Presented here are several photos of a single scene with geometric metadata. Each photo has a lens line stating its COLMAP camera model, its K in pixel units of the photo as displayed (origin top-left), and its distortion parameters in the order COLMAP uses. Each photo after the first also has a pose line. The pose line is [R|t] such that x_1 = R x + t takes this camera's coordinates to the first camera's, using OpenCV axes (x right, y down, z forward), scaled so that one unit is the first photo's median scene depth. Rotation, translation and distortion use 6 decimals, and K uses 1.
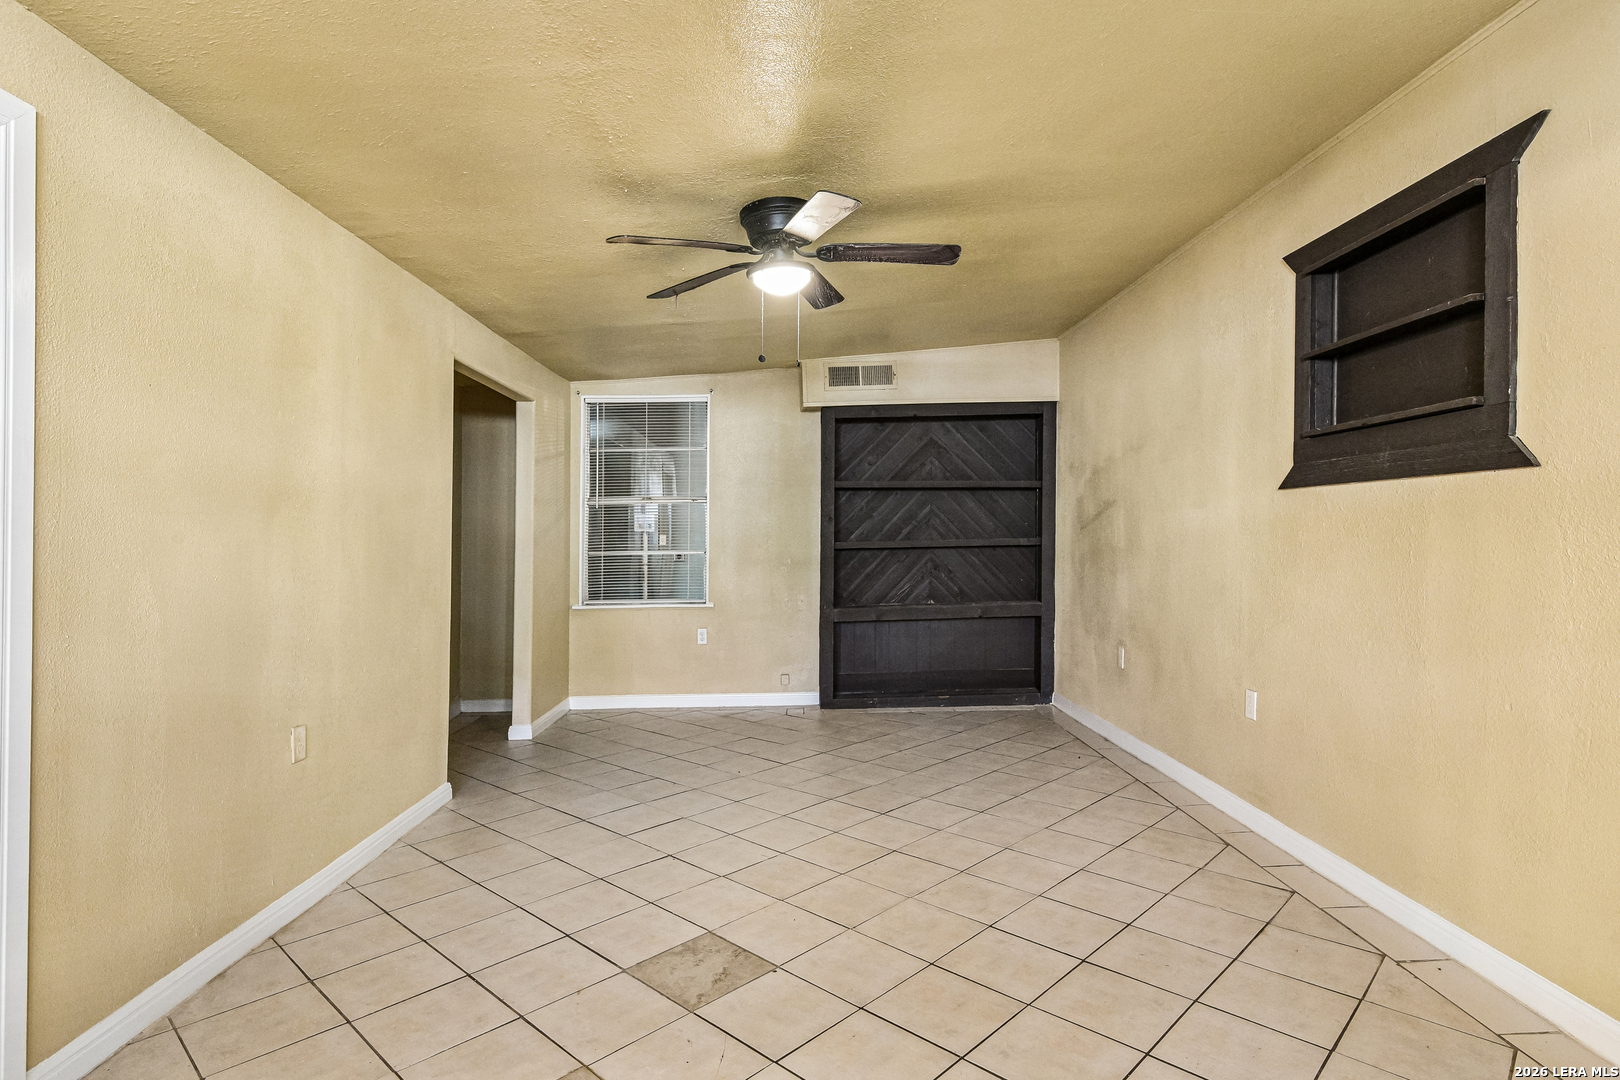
lens RADIAL K [[858.4, 0, 824.3], [0, 858.4, 541.2], [0, 0, 1]] dist [0.005642, -0.007571]
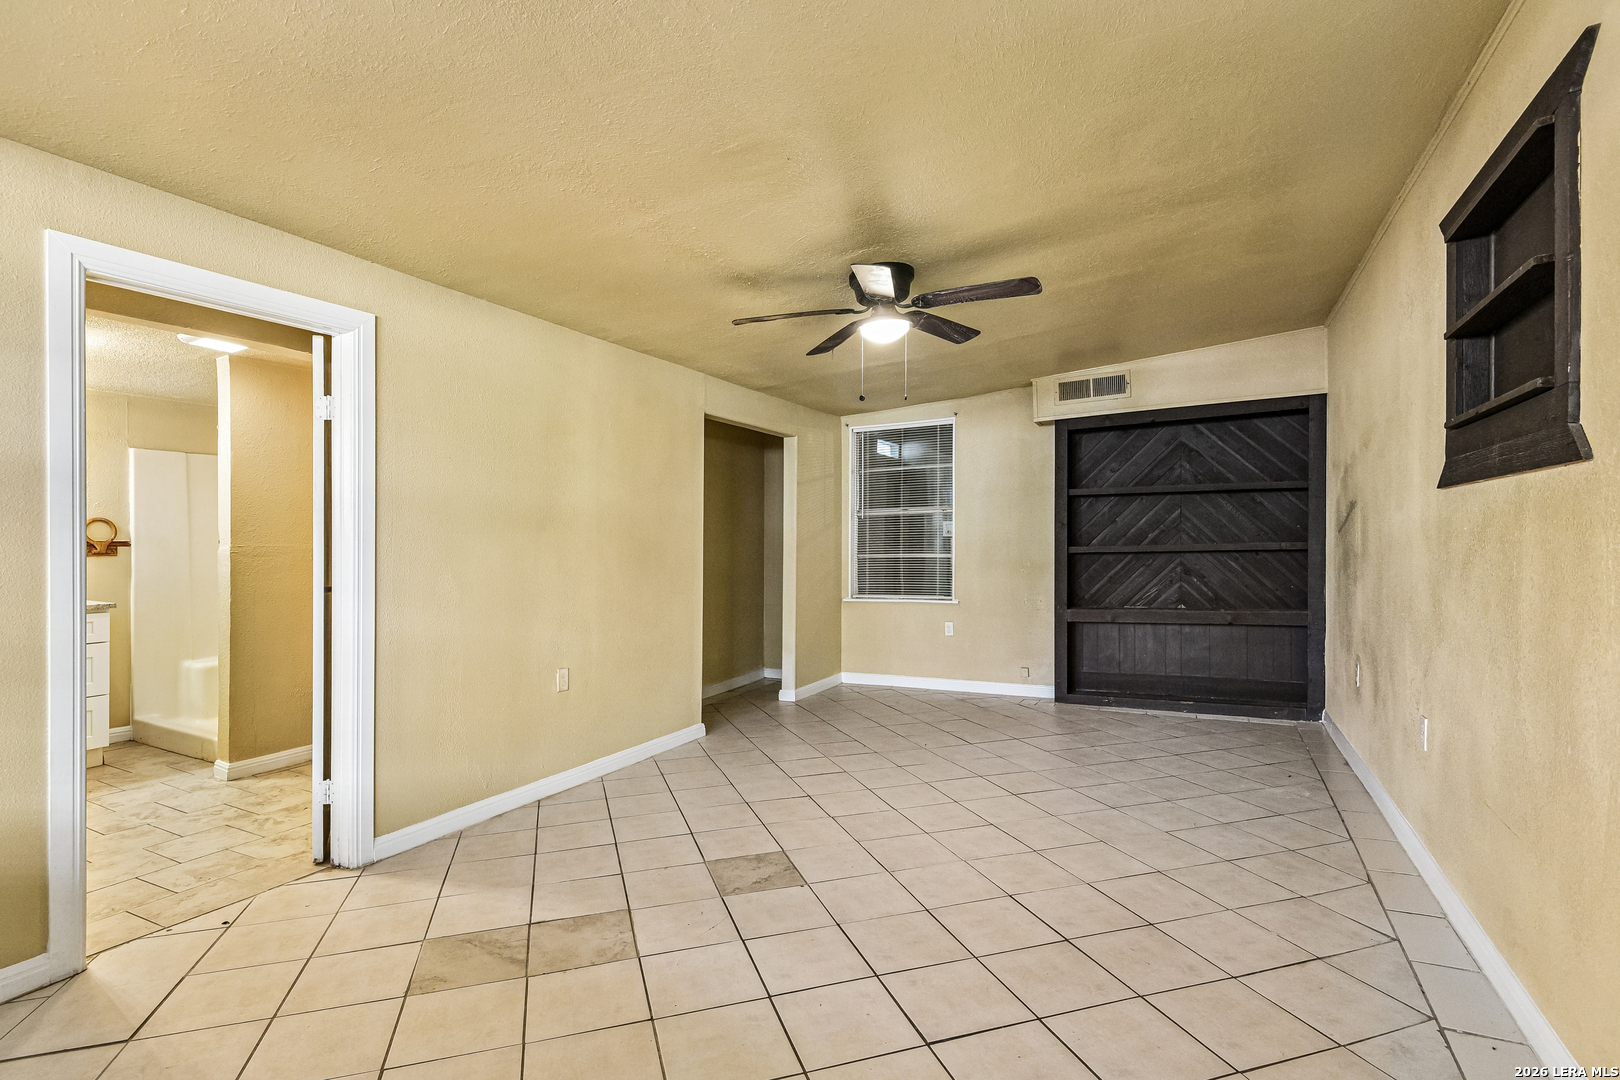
lens RADIAL K [[782.7, 0, 804.3], [0, 782.7, 544.0], [0, 0, 1]] dist [0.001841, -0.009501]
pose [[0.872127, -0.002153, -0.489275, 0.202470], [0.002647, 0.999996, 0.000317, -0.003355], [0.489273, -0.001572, 0.872130, -0.005057]]
